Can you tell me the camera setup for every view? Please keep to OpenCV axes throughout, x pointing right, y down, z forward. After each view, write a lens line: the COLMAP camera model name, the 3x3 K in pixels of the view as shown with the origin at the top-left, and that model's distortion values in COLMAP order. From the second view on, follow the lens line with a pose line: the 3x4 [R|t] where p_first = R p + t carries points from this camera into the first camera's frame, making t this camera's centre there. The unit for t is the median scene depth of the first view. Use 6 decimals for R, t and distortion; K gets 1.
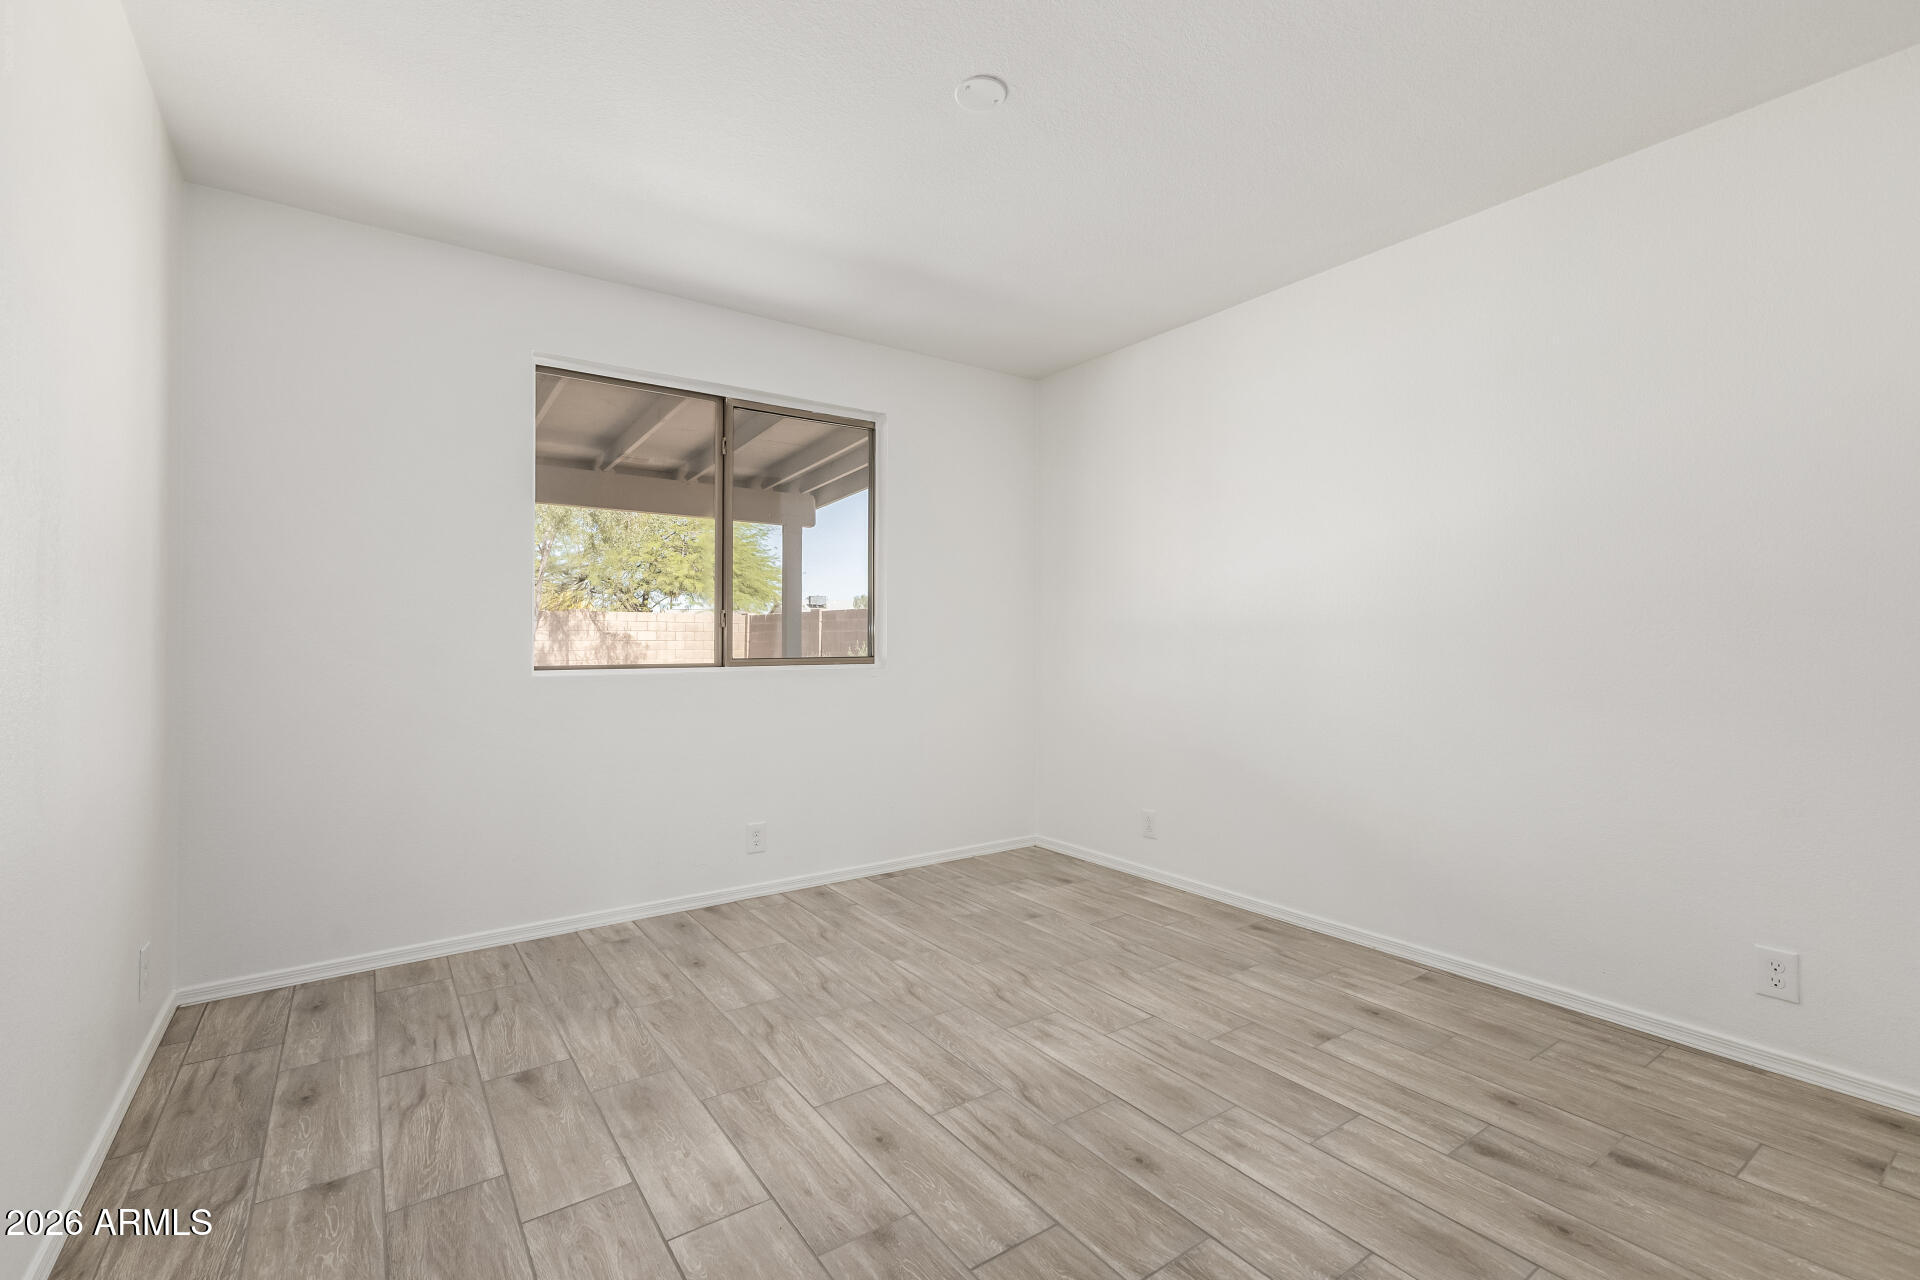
lens RADIAL K [[834.3, 0, 958.5], [0, 834.3, 635.9], [0, 0, 1]] dist [0.009793, 0.001206]
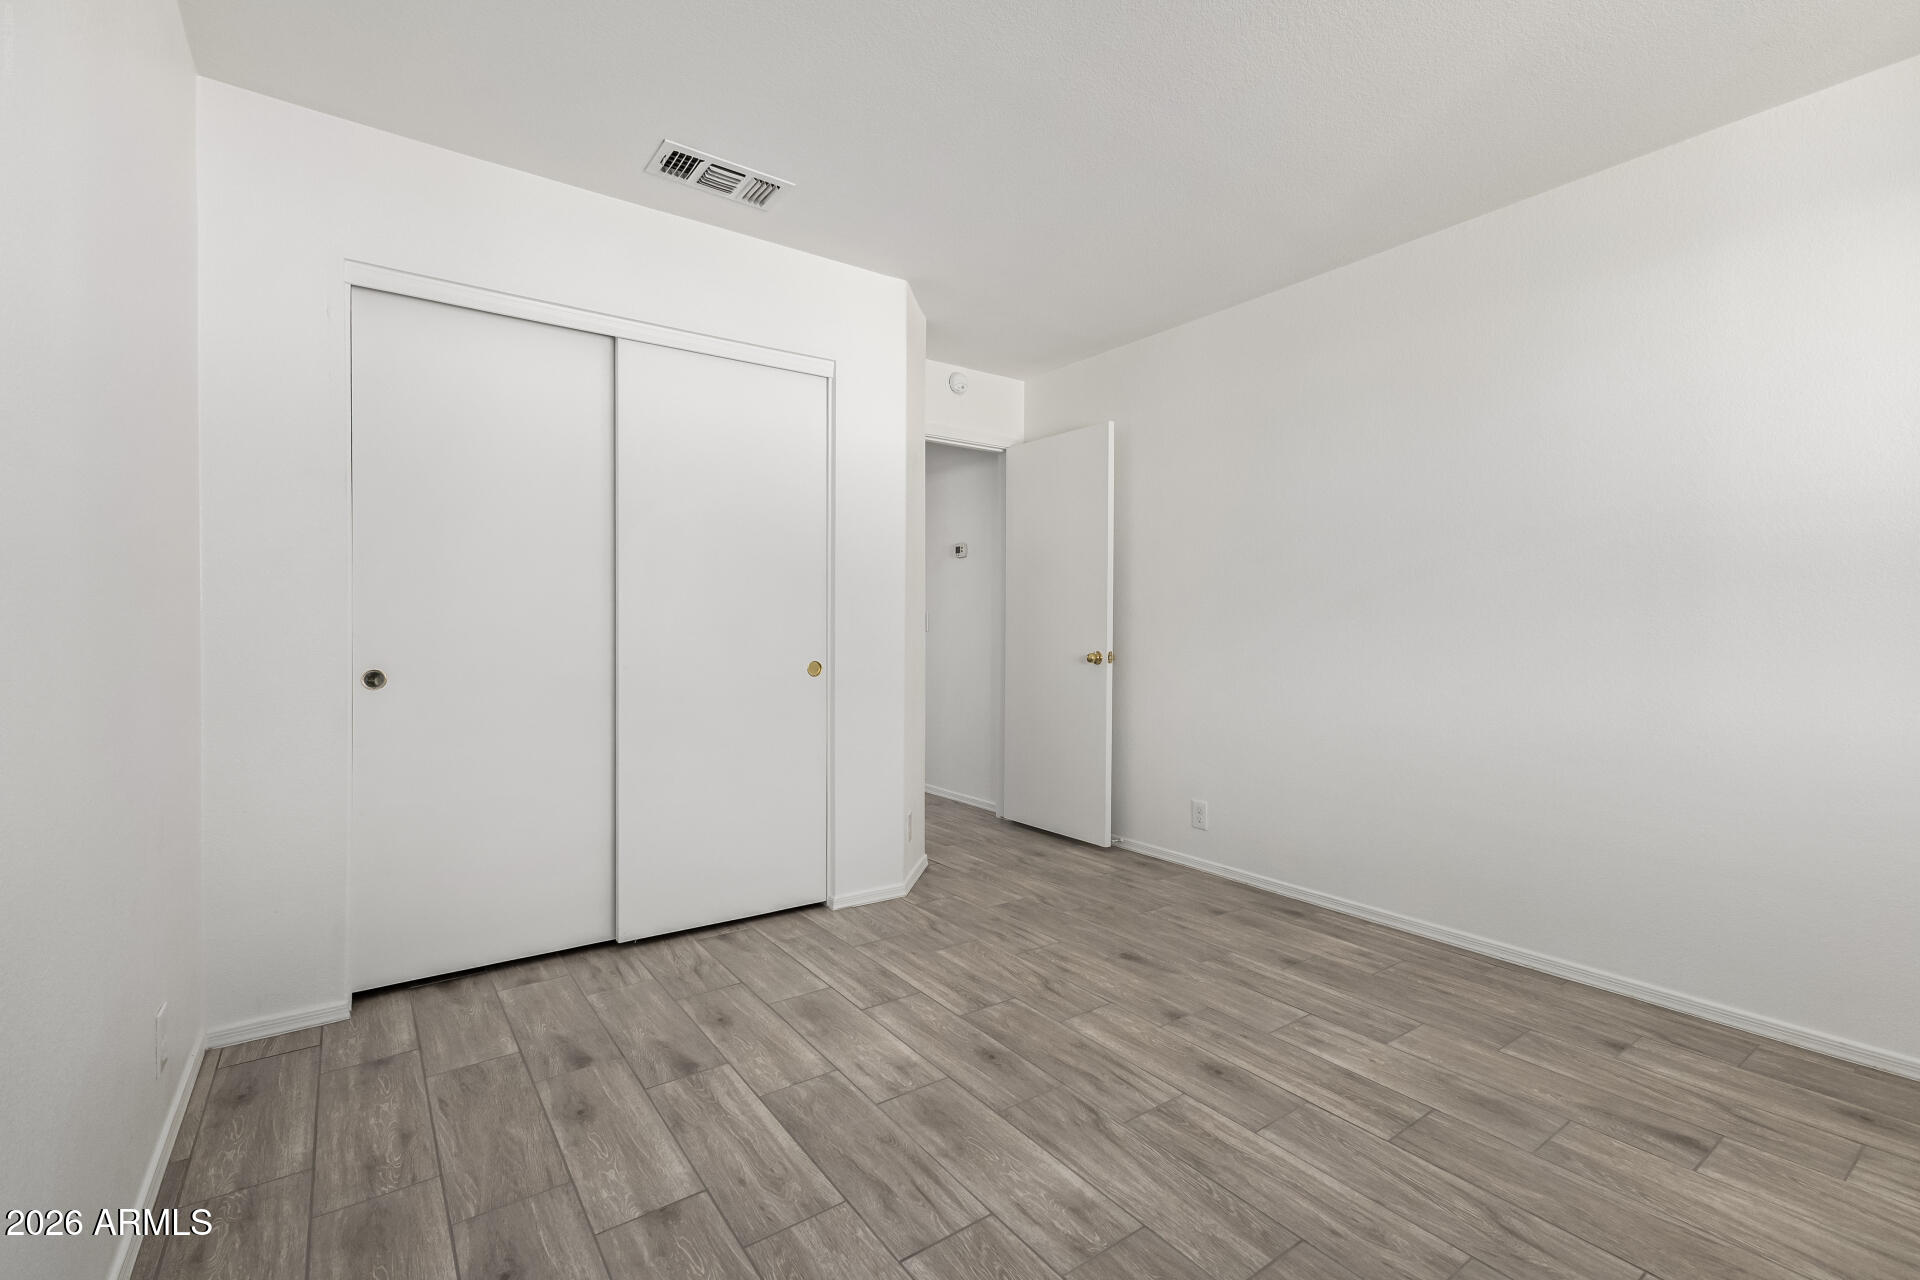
lens RADIAL K [[834.3, 0, 960.0], [0, 834.3, 631.3], [0, 0, 1]] dist [0.009793, 0.001206]
pose [[-0.999963, -0.004416, -0.007329, 0.252289], [-0.004375, 0.999975, -0.005475, 0.019070], [0.007353, -0.005442, -0.999958, 2.041368]]
